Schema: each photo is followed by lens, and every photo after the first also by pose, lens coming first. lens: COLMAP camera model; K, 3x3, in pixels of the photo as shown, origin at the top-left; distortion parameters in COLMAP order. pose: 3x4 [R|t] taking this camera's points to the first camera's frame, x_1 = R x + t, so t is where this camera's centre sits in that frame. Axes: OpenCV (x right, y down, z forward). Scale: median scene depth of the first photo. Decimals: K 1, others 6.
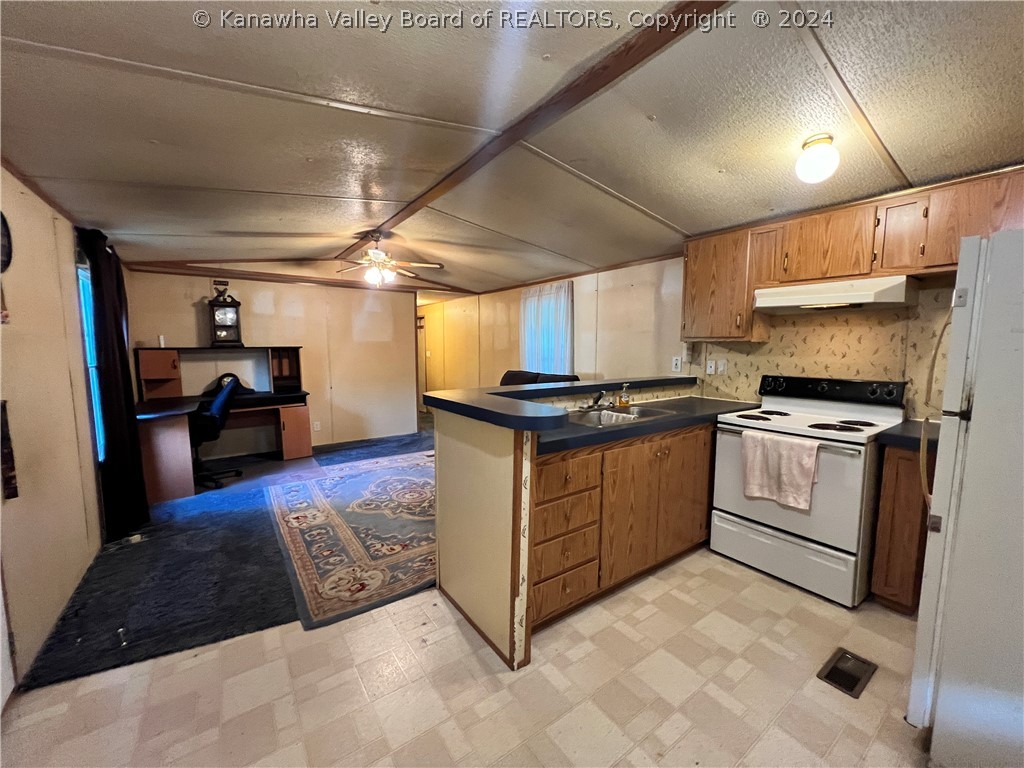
lens RADIAL K [[411.0, 0, 515.1], [0, 411.0, 386.0], [0, 0, 1]] dist [-0.011051, 0.000763]
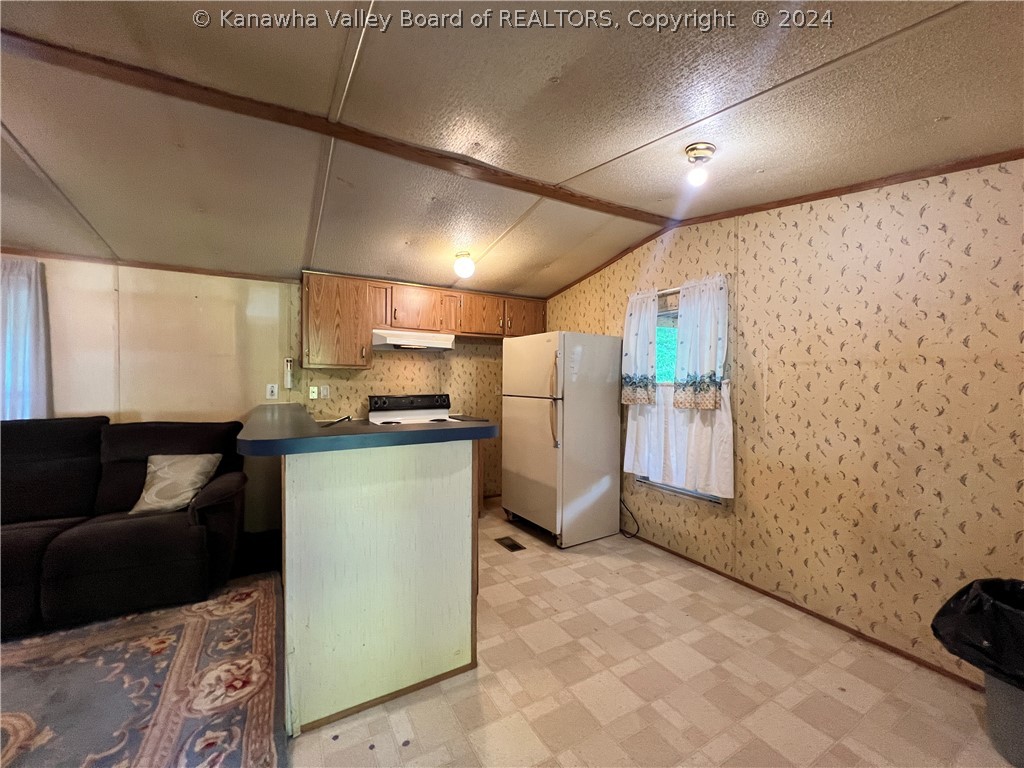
lens RADIAL K [[411.0, 0, 518.1], [0, 411.0, 385.0], [0, 0, 1]] dist [-0.011051, 0.000763]
pose [[0.081255, -0.012997, 0.996609, -0.574555], [0.094418, 0.995519, 0.005285, -0.021332], [-0.992211, 0.093668, 0.082118, 0.397053]]
